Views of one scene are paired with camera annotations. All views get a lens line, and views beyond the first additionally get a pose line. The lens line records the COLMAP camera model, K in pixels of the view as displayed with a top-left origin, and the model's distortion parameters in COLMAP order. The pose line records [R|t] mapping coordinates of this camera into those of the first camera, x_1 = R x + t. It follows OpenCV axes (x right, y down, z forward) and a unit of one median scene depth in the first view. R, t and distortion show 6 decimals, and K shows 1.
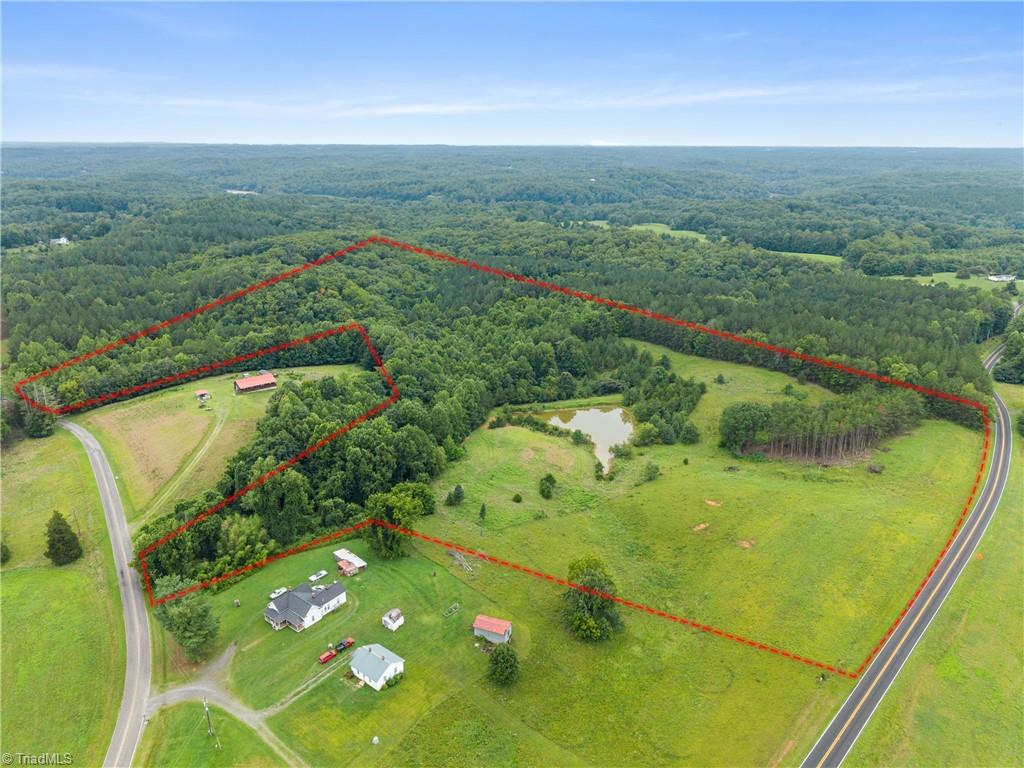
lens RADIAL K [[671.3, 0, 512.0], [0, 671.3, 384.0], [0, 0, 1]] dist [0.057338, -0.066247]
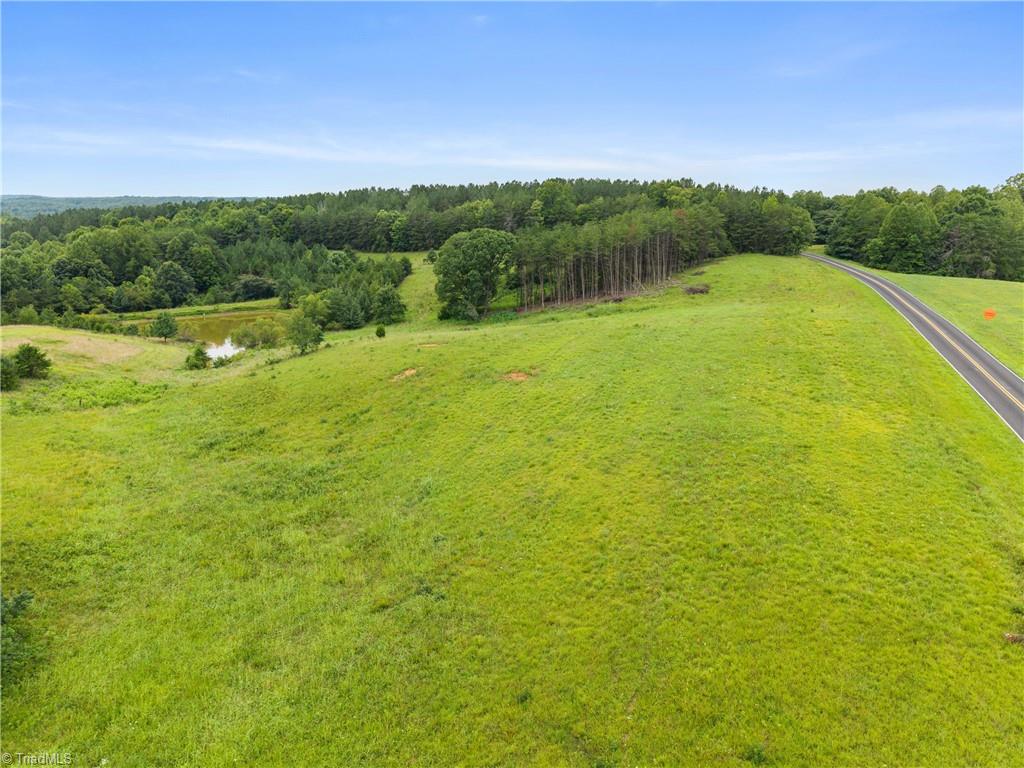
lens RADIAL K [[671.3, 0, 512.0], [0, 671.3, 384.0], [0, 0, 1]] dist [0.057338, -0.066247]
pose [[0.916128, -0.090507, 0.390536, 0.140500], [0.124783, 0.990166, -0.063248, 0.193792], [-0.380971, 0.106675, 0.918412, 0.475137]]
